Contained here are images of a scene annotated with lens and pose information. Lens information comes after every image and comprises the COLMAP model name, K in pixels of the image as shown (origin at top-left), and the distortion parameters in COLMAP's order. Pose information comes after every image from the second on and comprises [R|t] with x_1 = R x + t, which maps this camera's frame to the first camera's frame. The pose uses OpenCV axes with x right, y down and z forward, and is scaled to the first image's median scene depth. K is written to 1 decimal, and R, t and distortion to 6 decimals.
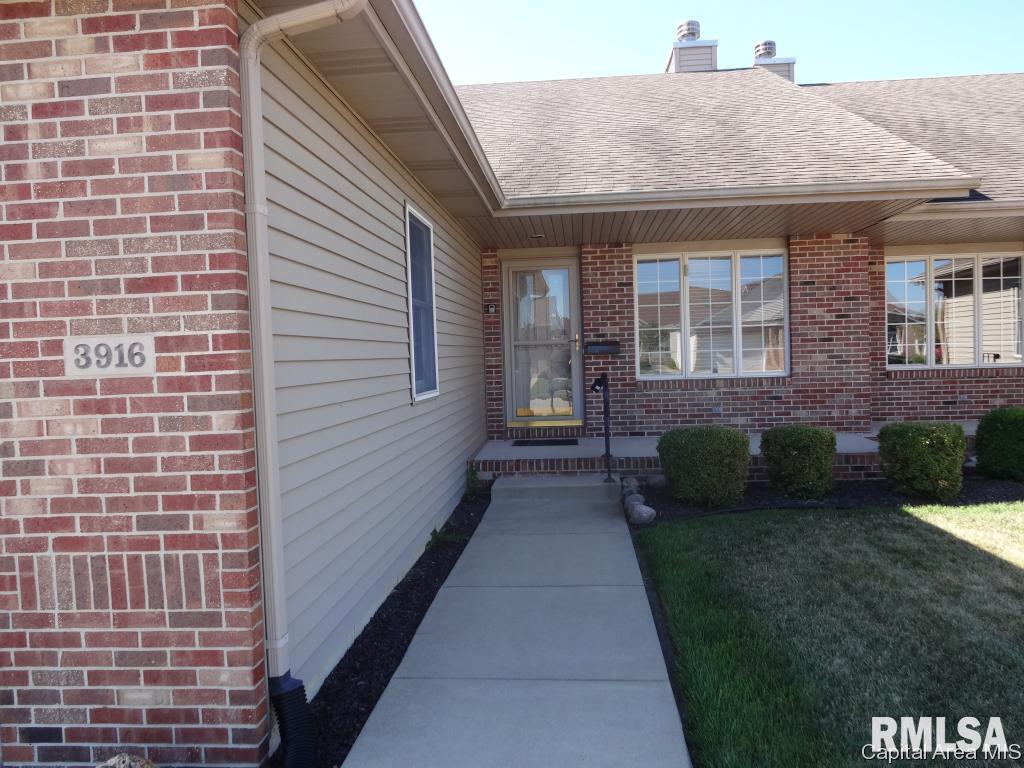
lens RADIAL K [[759.8, 0, 511.3], [0, 759.8, 381.7], [0, 0, 1]] dist [-0.001789, -0.007794]
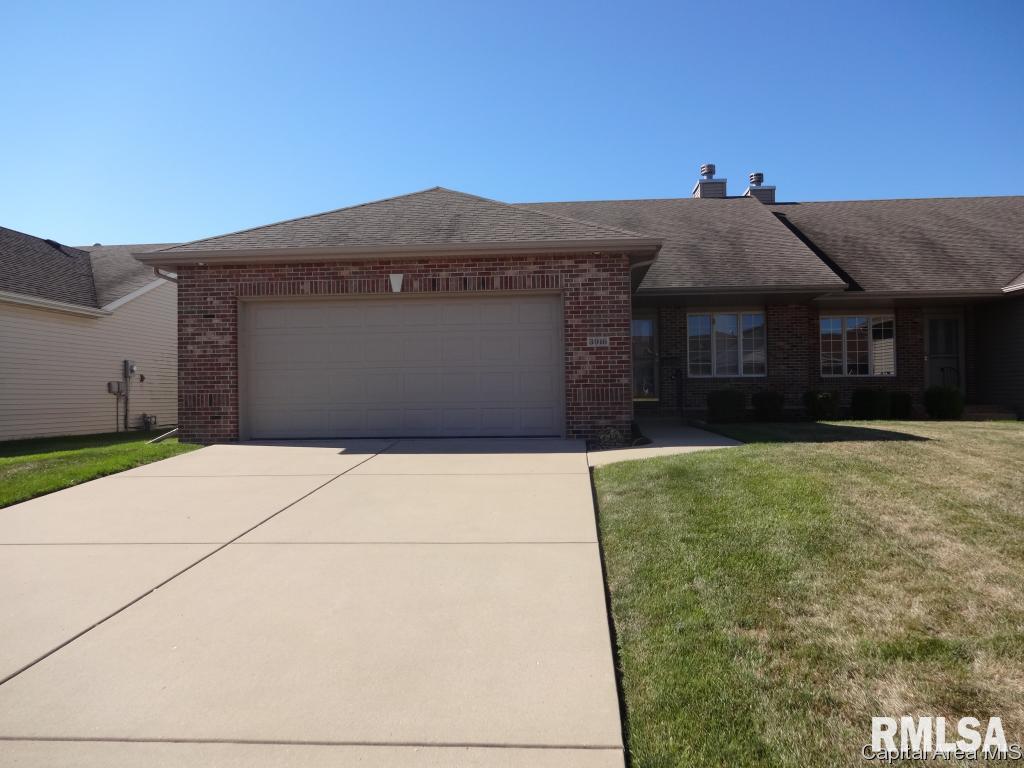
lens RADIAL K [[759.8, 0, 511.5], [0, 759.8, 381.1], [0, 0, 1]] dist [-0.001789, -0.007794]
pose [[0.999813, 0.018922, 0.004093, -0.293904], [-0.018661, 0.998238, -0.056332, 0.125490], [-0.005152, 0.056245, 0.998404, -0.932631]]
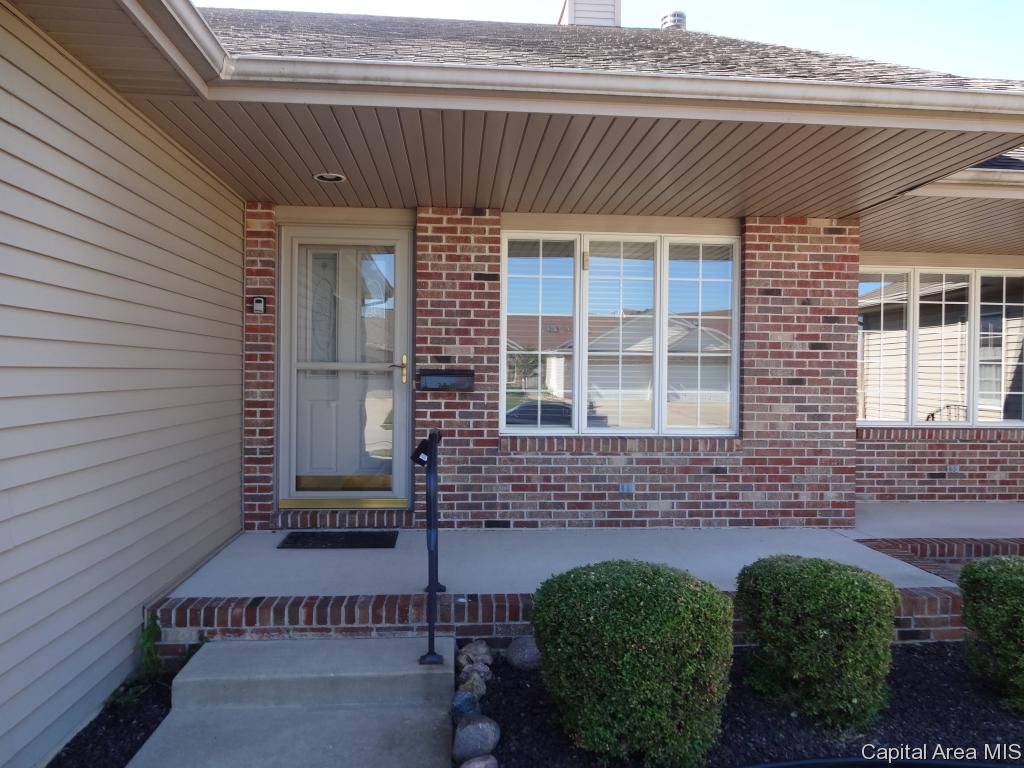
lens RADIAL K [[759.8, 0, 511.4], [0, 759.8, 382.3], [0, 0, 1]] dist [-0.001789, -0.007794]
pose [[0.985876, 0.039784, 0.162680, 0.074612], [-0.035393, 0.998929, -0.029803, -0.026970], [-0.163692, 0.023624, 0.986229, 0.404847]]
